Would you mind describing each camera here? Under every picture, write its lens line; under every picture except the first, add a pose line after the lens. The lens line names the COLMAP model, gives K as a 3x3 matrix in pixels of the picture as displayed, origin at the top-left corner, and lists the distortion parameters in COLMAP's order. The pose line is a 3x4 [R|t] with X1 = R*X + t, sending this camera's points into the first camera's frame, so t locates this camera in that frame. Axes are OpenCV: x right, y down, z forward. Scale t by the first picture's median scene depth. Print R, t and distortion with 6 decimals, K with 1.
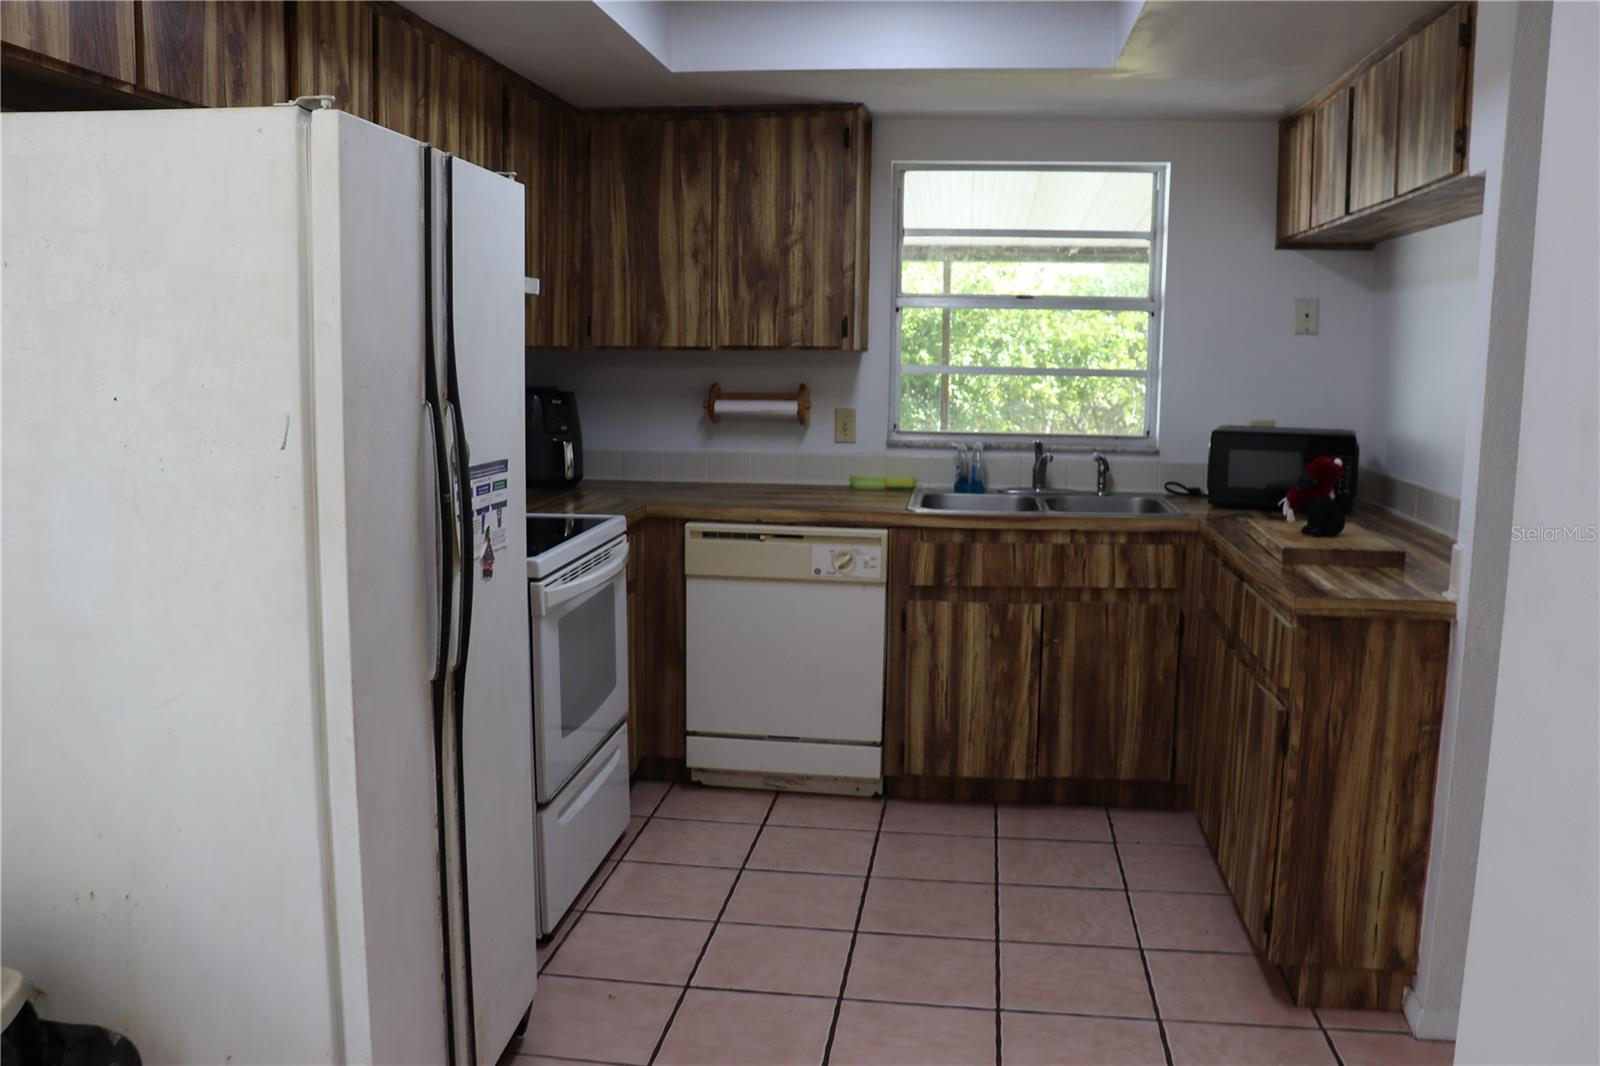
lens RADIAL K [[1318.6, 0, 791.2], [0, 1318.6, 538.7], [0, 0, 1]] dist [-0.178275, 0.168017]
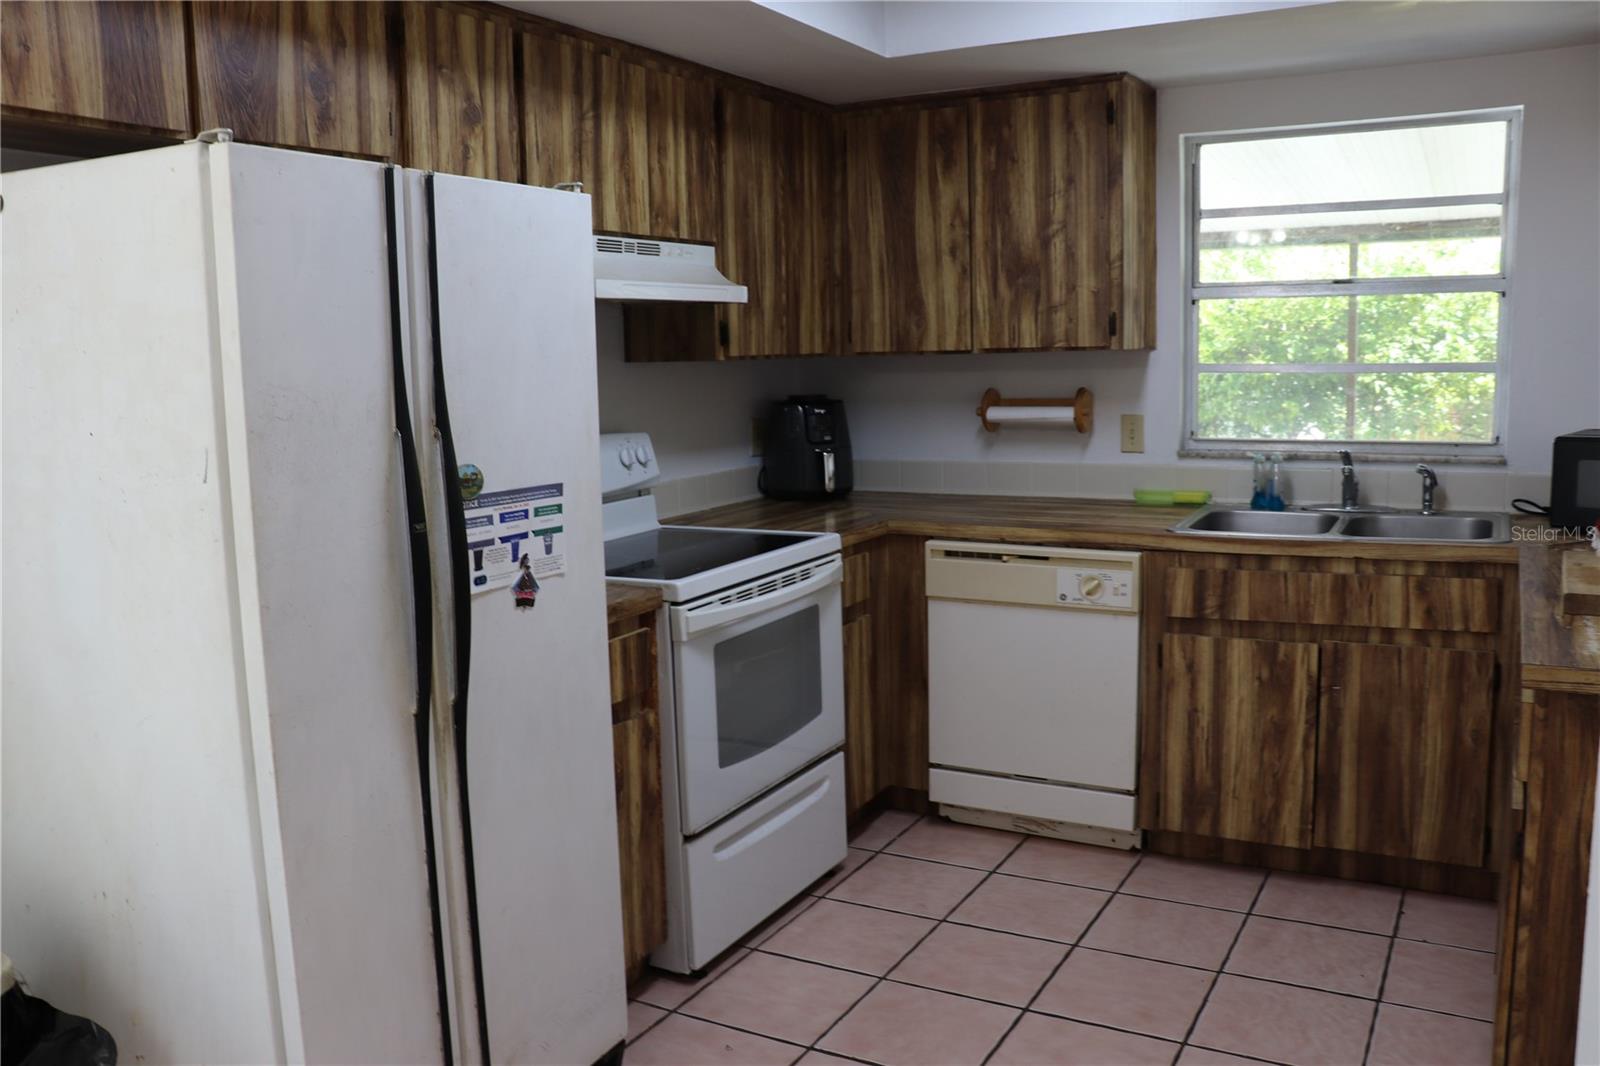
lens RADIAL K [[1318.6, 0, 791.2], [0, 1318.6, 538.7], [0, 0, 1]] dist [-0.178275, 0.168017]
pose [[0.930723, 0.017089, -0.365324, 0.169840], [-0.016547, 0.999852, 0.004613, -0.015925], [0.365349, 0.001752, 0.930869, 0.097643]]
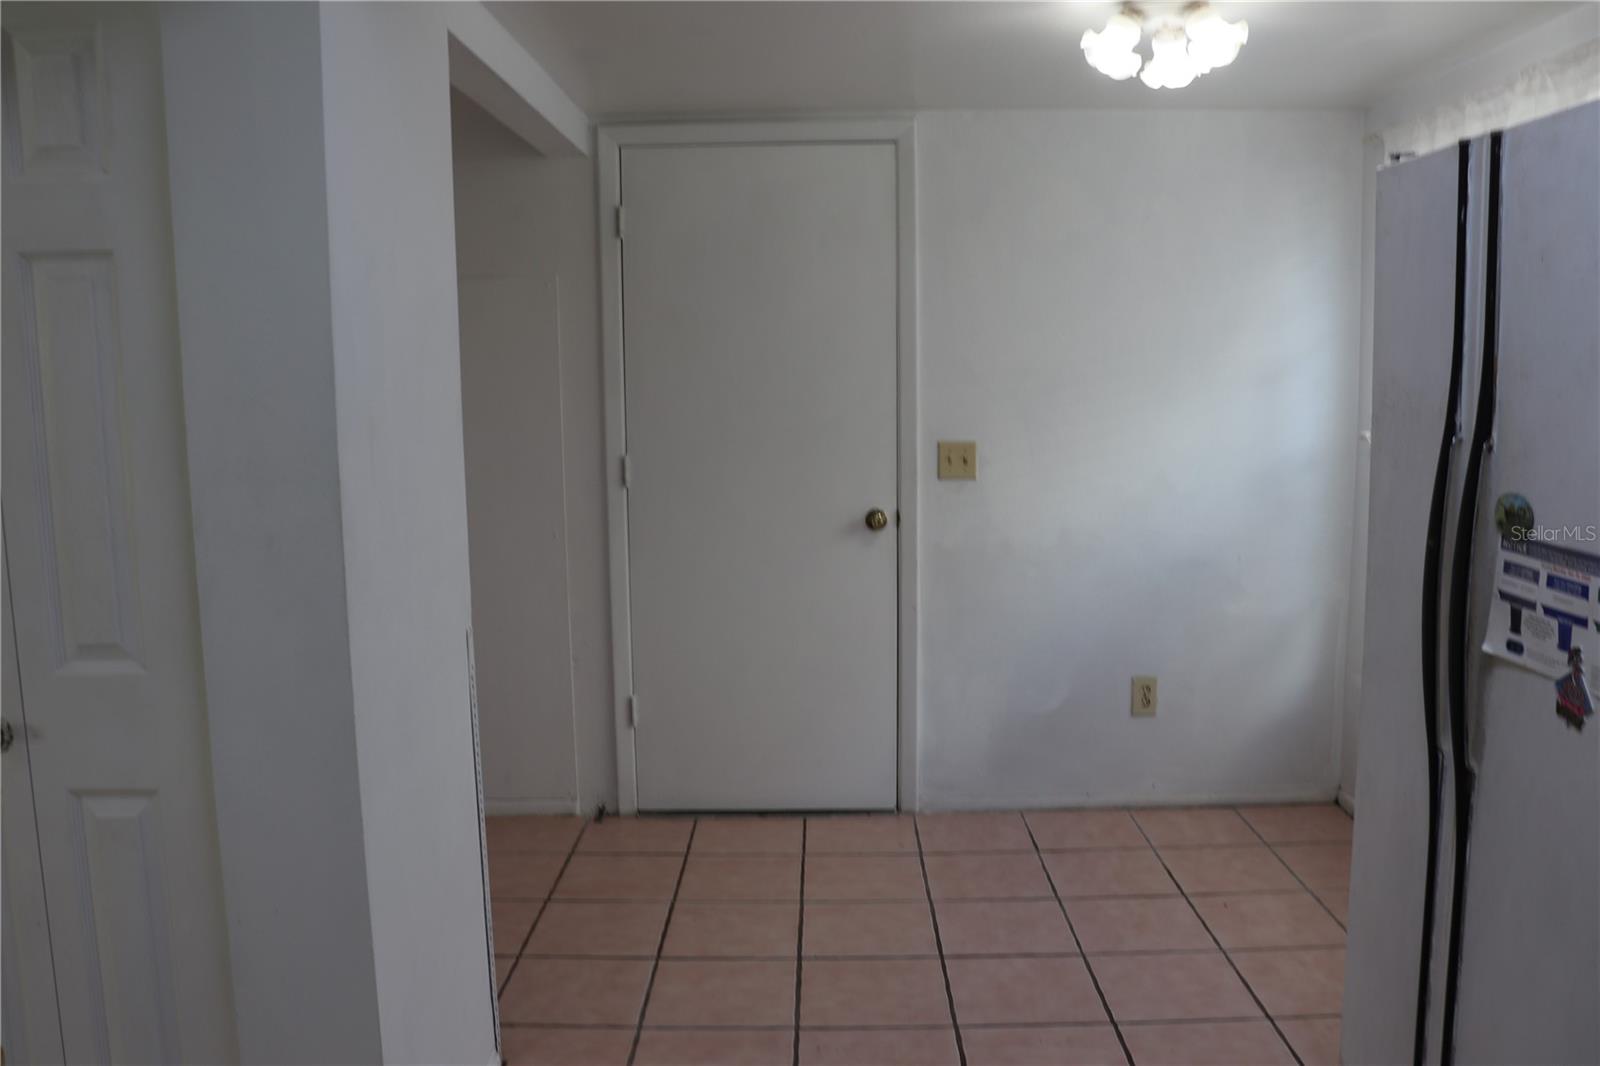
lens RADIAL K [[1318.6, 0, 791.2], [0, 1318.6, 538.7], [0, 0, 1]] dist [-0.178275, 0.168017]
pose [[-0.992902, 0.018875, -0.117426, 0.131094], [-0.013303, 0.963505, 0.267360, -0.127008], [0.118187, 0.267025, -0.956415, 0.866780]]
